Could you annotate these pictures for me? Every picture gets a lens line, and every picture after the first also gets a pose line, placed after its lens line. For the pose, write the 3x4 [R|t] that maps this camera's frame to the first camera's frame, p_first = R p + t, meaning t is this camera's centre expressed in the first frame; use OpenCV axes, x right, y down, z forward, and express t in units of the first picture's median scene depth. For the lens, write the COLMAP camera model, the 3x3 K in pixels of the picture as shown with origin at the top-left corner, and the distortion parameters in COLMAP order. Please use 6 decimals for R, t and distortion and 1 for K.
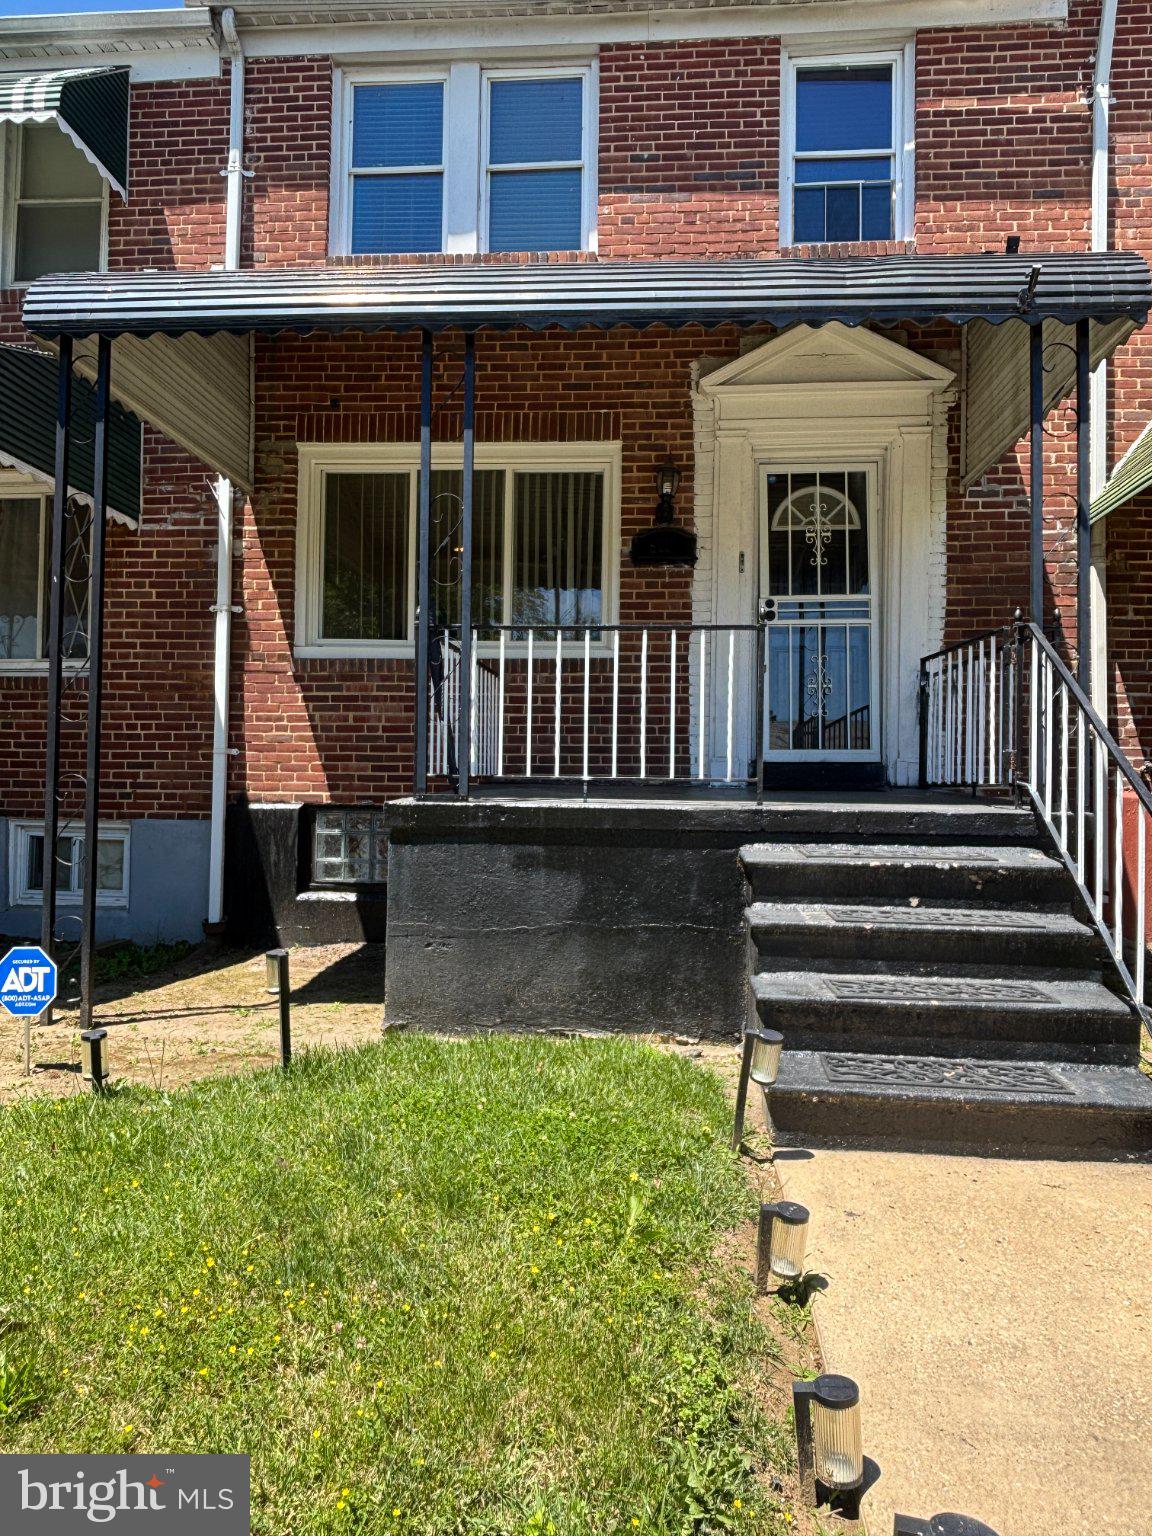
lens RADIAL K [[971.3, 0, 576.0], [0, 971.3, 768.0], [0, 0, 1]] dist [0.022675, -0.038361]
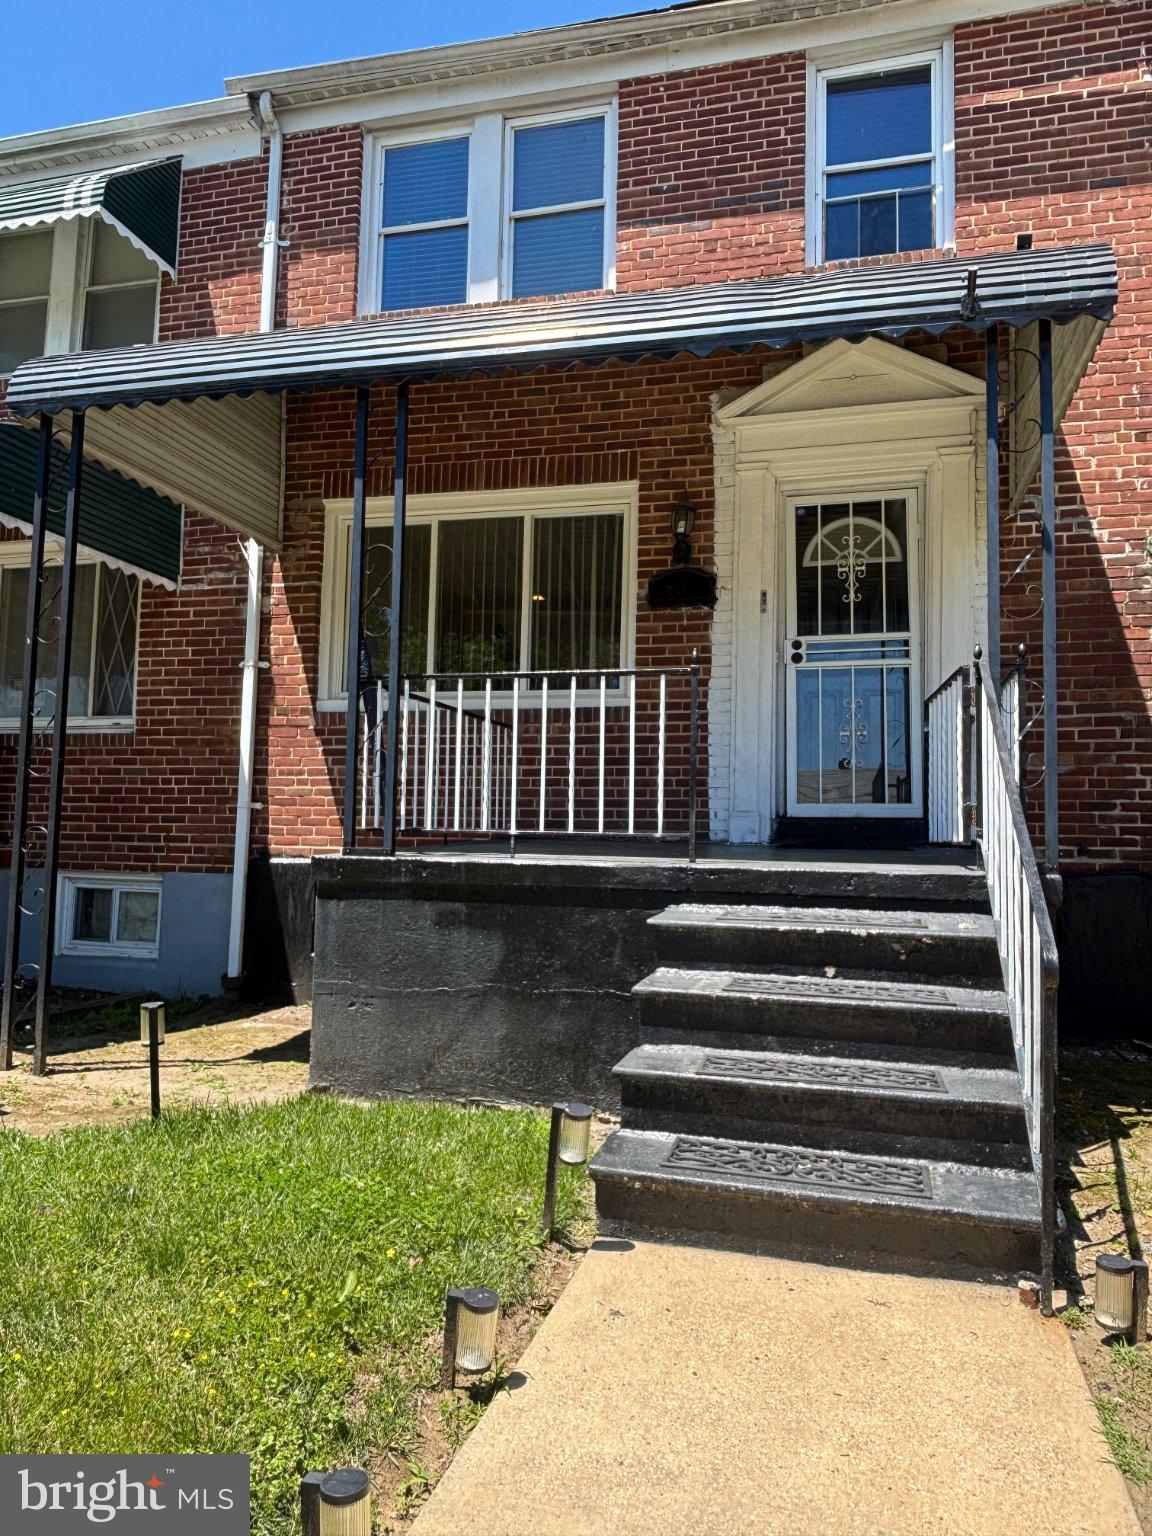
lens RADIAL K [[1031.8, 0, 576.0], [0, 1031.8, 768.0], [0, 0, 1]] dist [0.034204, -0.054073]
pose [[0.984600, -0.006132, -0.174717, 0.161668], [-0.003465, 0.998504, -0.054573, 0.001478], [0.174790, 0.054338, 0.983105, 0.006645]]
